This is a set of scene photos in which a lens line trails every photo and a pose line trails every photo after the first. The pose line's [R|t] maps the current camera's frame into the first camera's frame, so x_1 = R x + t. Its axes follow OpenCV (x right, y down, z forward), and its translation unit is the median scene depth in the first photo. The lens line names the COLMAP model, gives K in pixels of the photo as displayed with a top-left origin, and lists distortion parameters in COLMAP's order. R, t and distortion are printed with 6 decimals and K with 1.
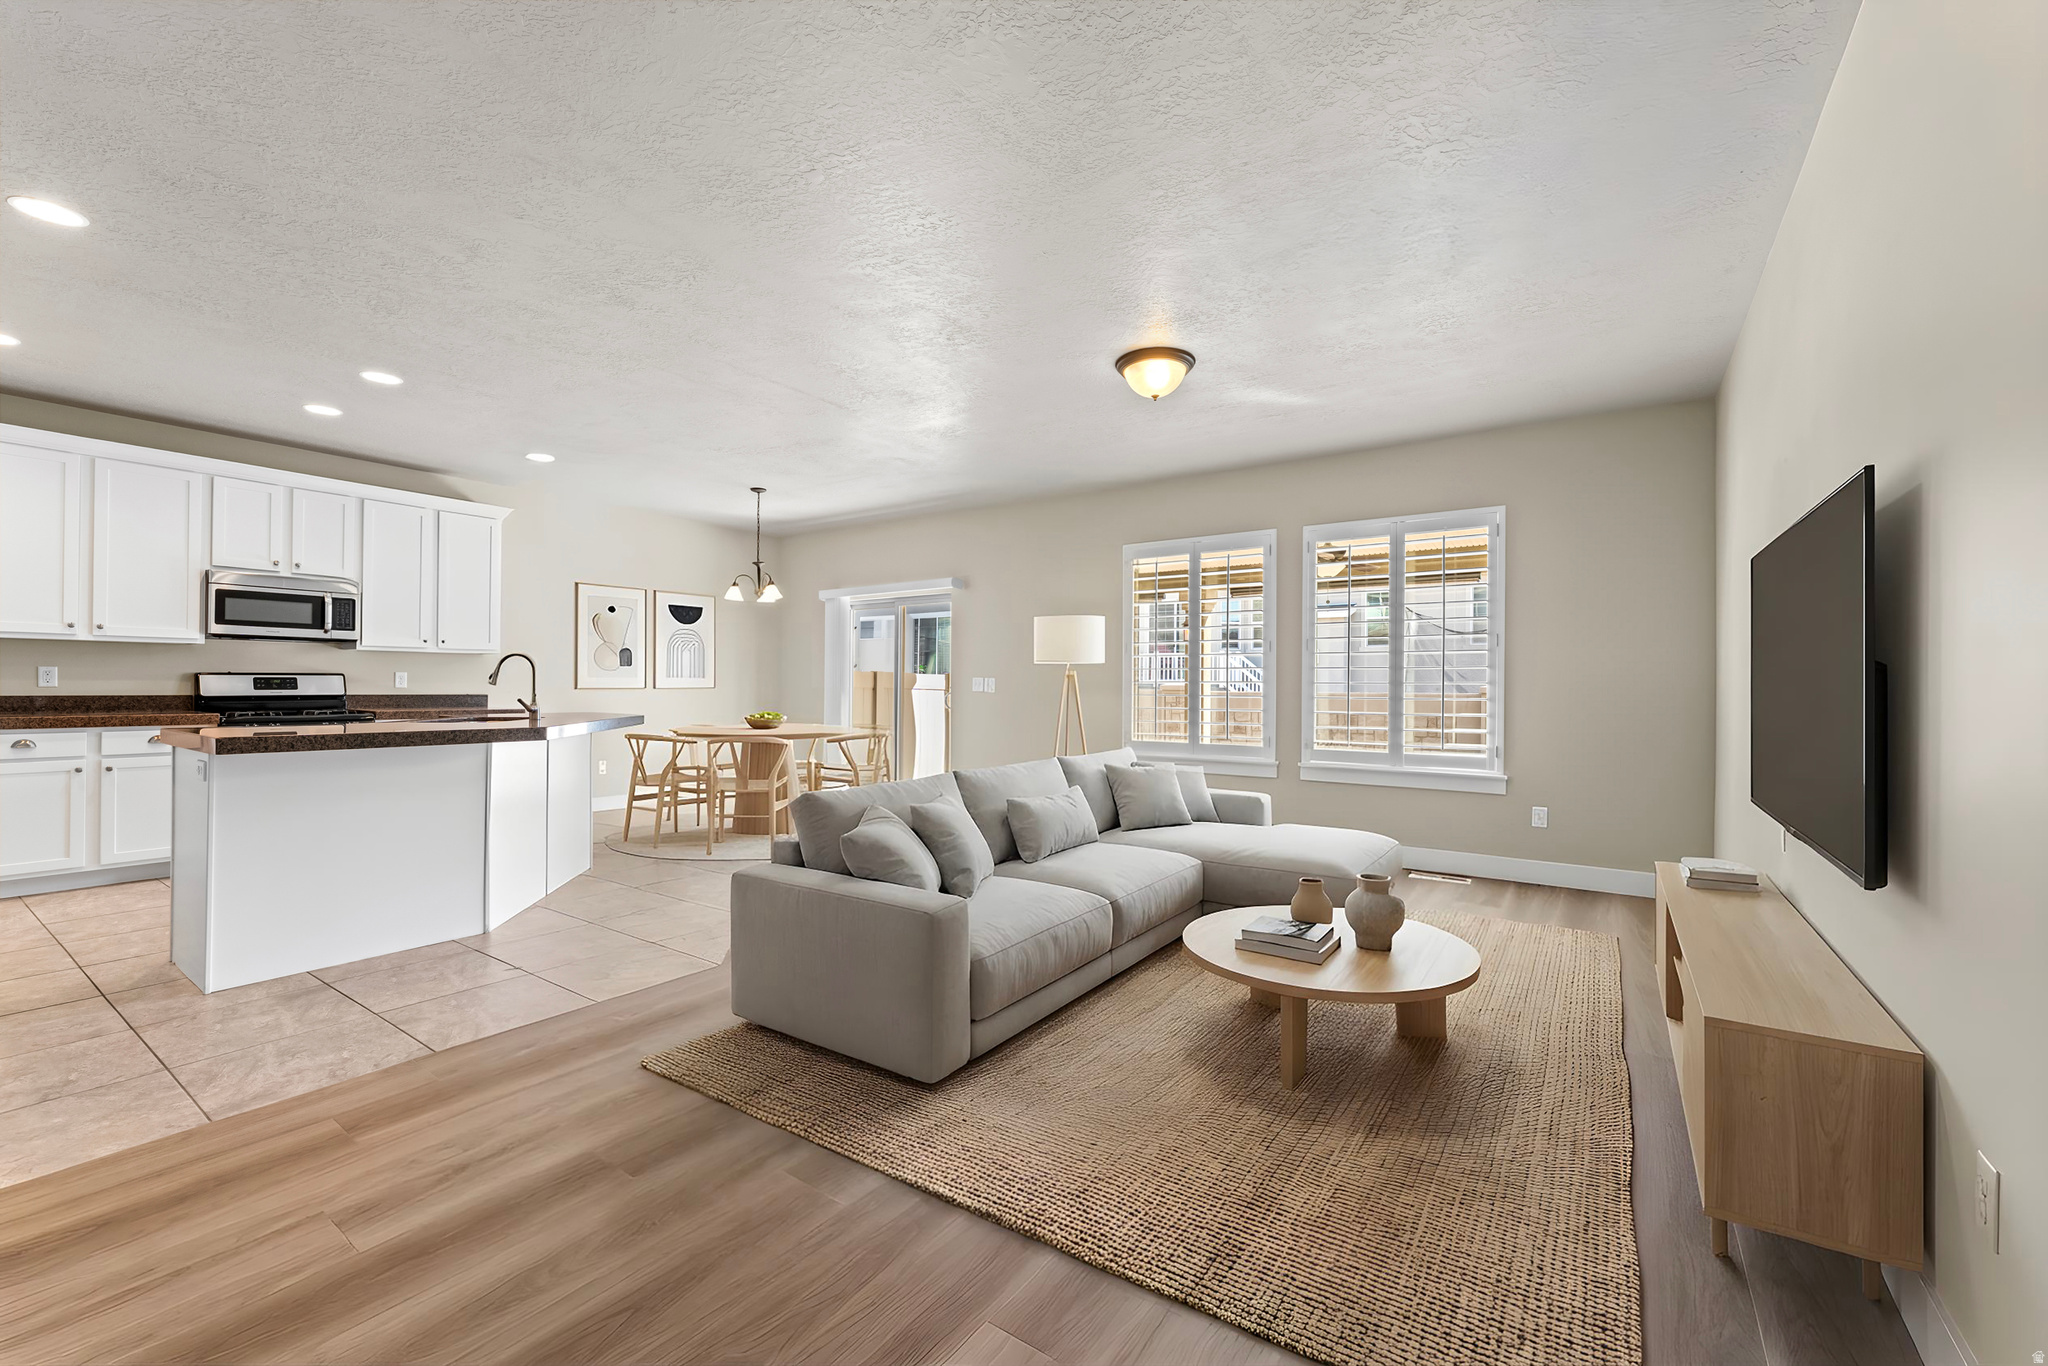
lens RADIAL K [[833.1, 0, 1019.1], [0, 833.1, 682.7], [0, 0, 1]] dist [0.000854, 0.000150]
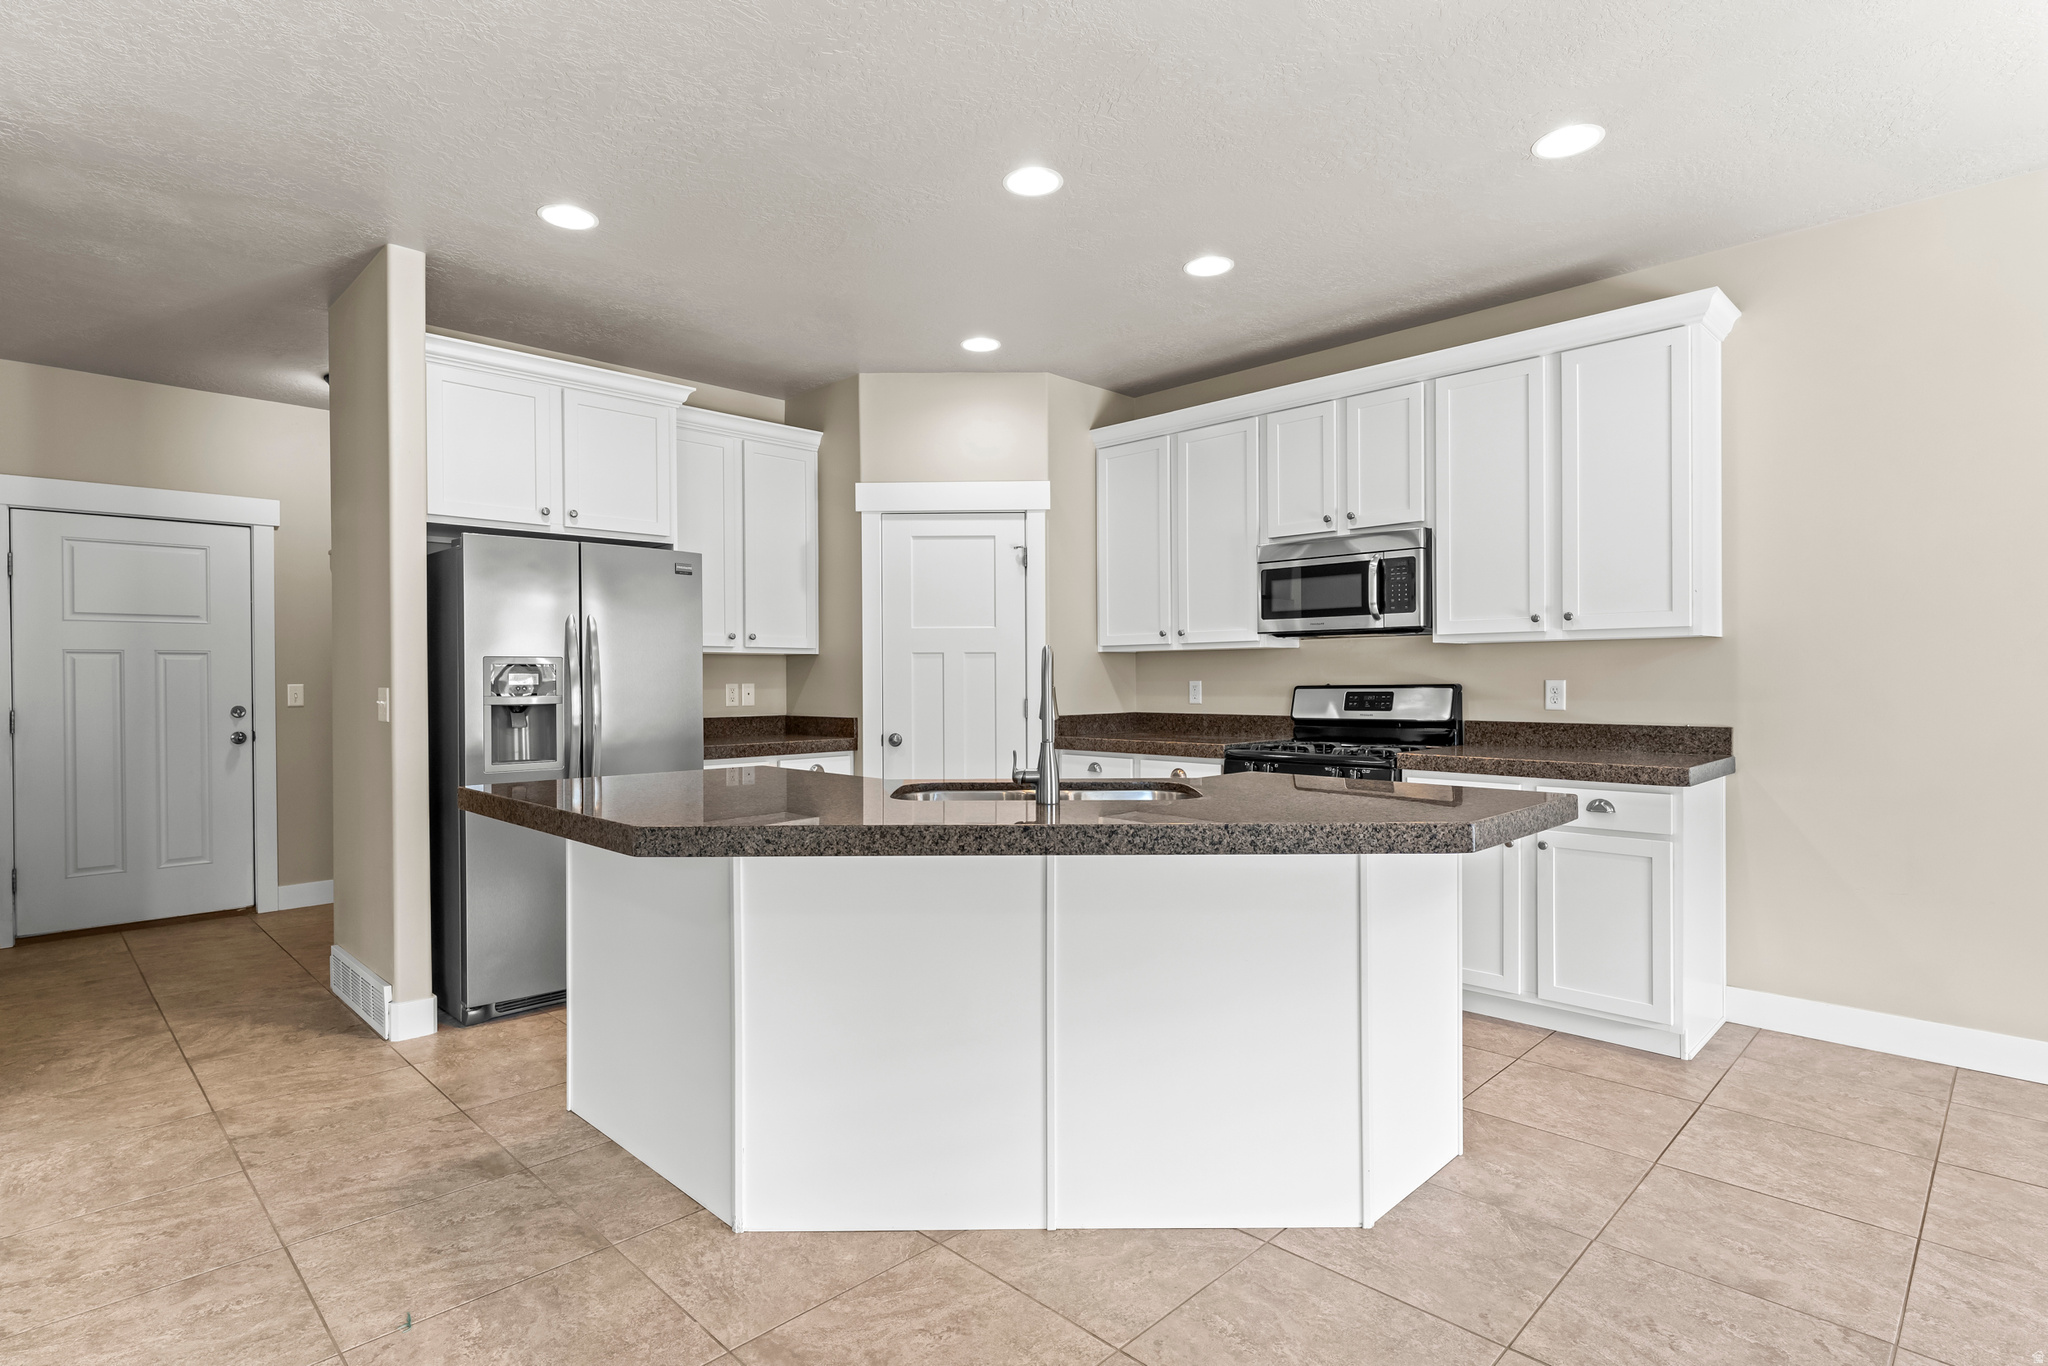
lens RADIAL K [[1027.6, 0, 1023.2], [0, 1027.6, 682.5], [0, 0, 1]] dist [-0.000908, 0.000478]
pose [[-0.167559, -0.003131, -0.985857, -0.050499], [0.008256, 0.999955, -0.004579, -0.012890], [0.985827, -0.008907, -0.167526, 0.911813]]
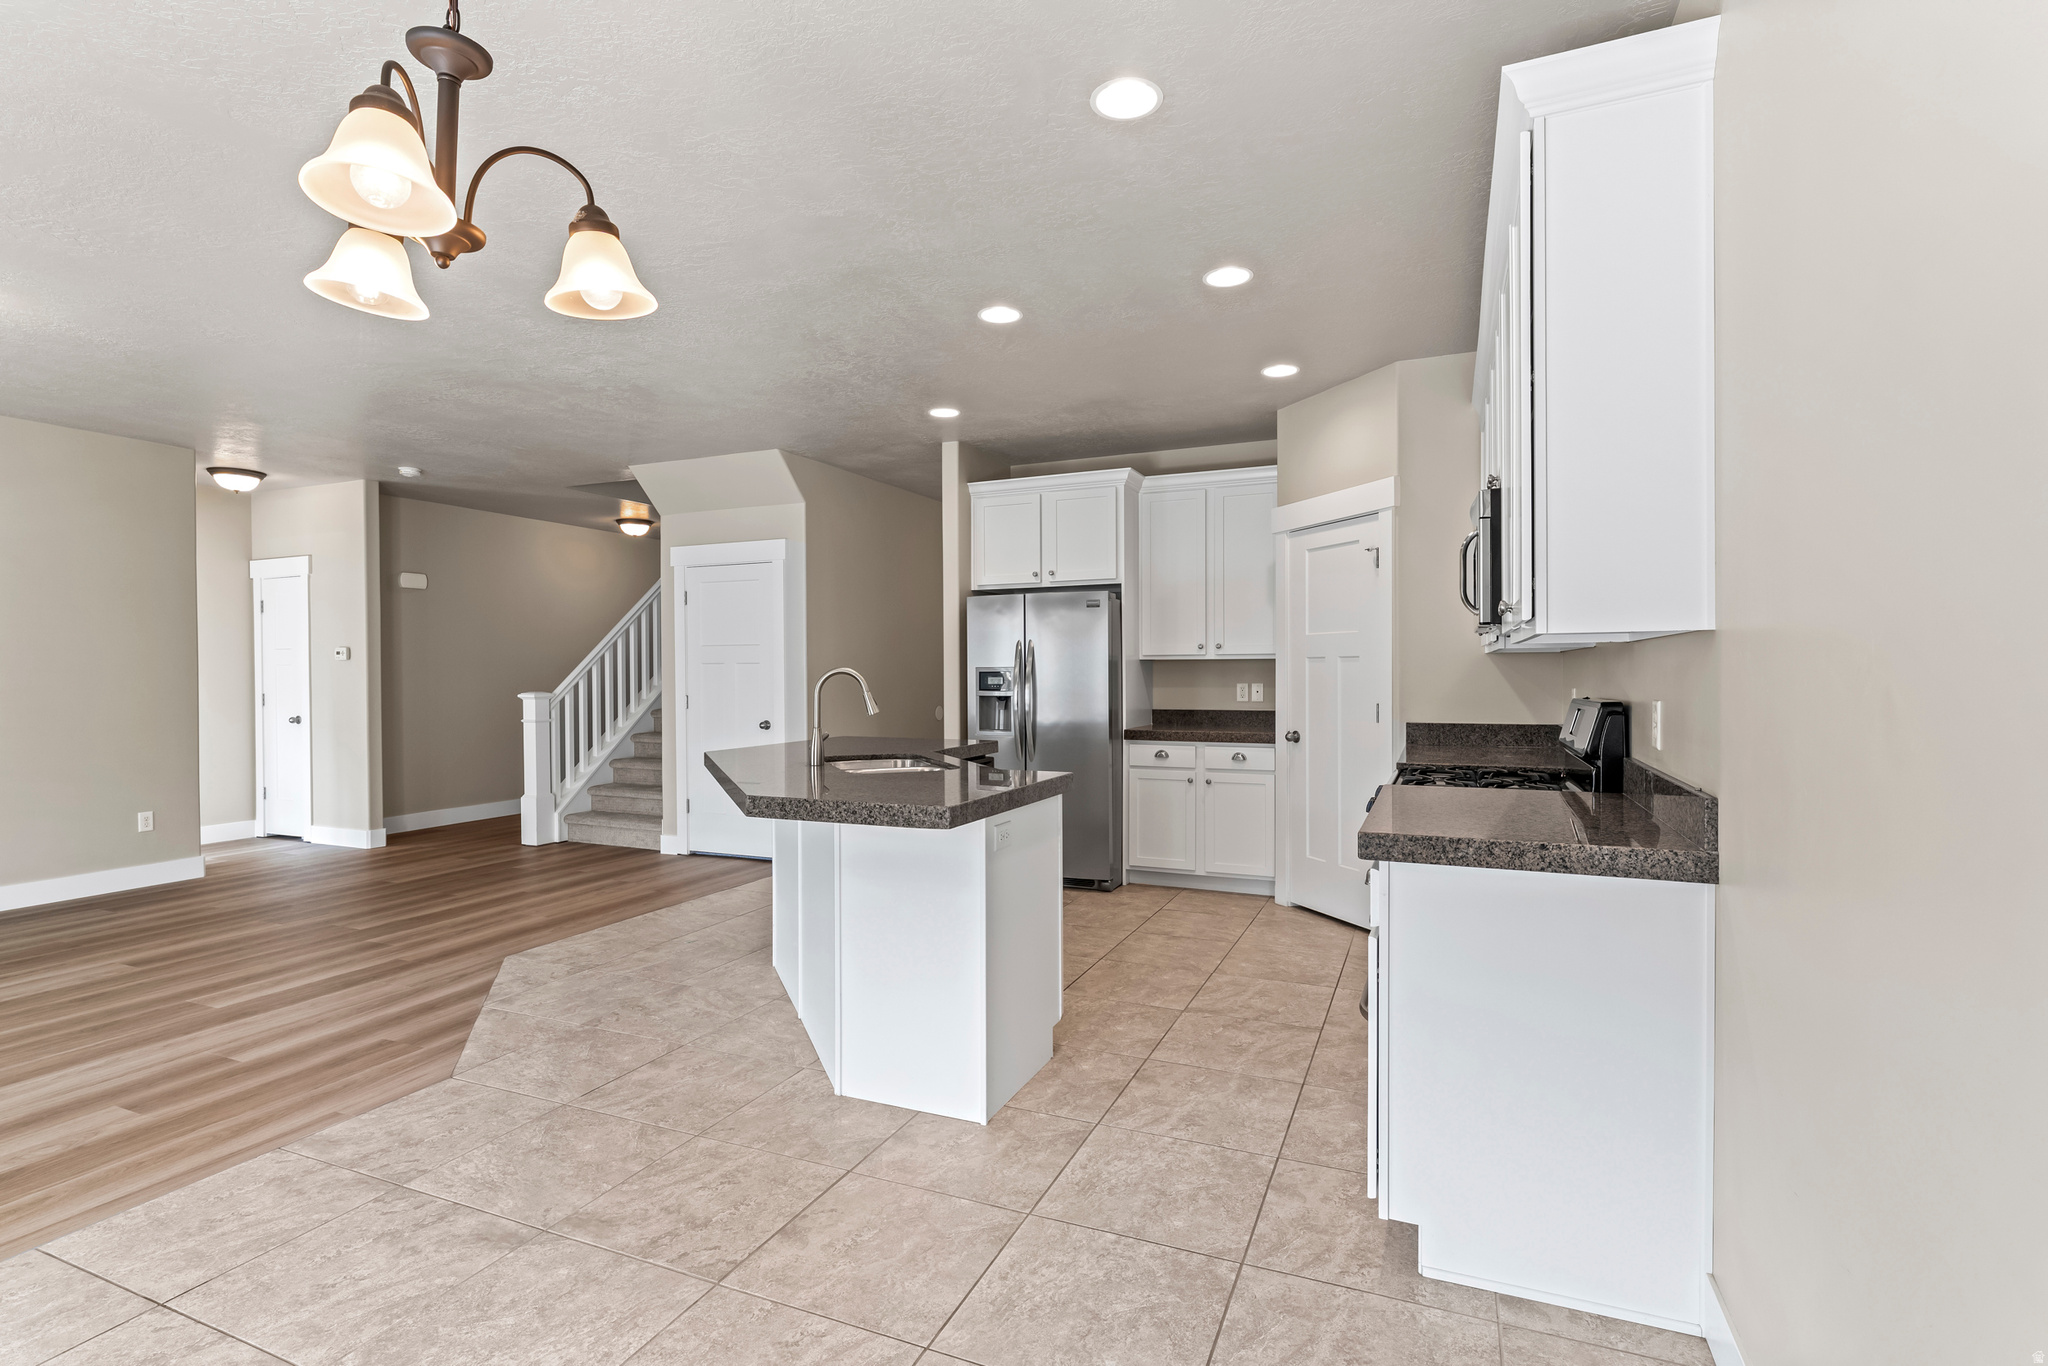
lens RADIAL K [[976.8, 0, 1020.4], [0, 976.8, 683.7], [0, 0, 1]] dist [0.001089, -0.000210]
pose [[-0.978937, -0.000903, -0.204162, -0.492377], [-0.002210, 0.999978, 0.006174, -0.024676], [0.204152, 0.006495, -0.978918, 1.554993]]
